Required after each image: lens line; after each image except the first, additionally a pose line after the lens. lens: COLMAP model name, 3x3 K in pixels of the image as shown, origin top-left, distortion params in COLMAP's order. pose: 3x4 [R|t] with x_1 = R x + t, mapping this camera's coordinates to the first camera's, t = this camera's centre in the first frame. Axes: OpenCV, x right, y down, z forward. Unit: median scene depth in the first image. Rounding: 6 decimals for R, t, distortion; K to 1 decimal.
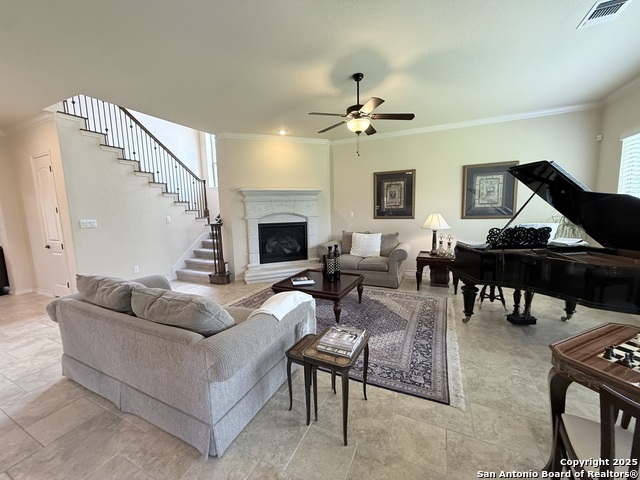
lens RADIAL K [[254.7, 0, 319.0], [0, 254.7, 240.6], [0, 0, 1]] dist [-0.000988, -0.000127]
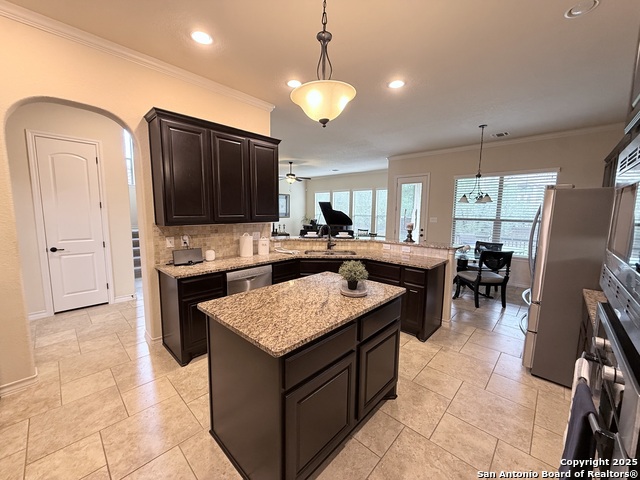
lens RADIAL K [[254.7, 0, 318.9], [0, 254.7, 242.1], [0, 0, 1]] dist [-0.000988, -0.000127]
pose [[0.305633, -0.083614, 0.948471, -1.446349], [0.096375, 0.993737, 0.056549, 0.034856], [-0.947259, 0.074126, 0.311777, -0.025565]]
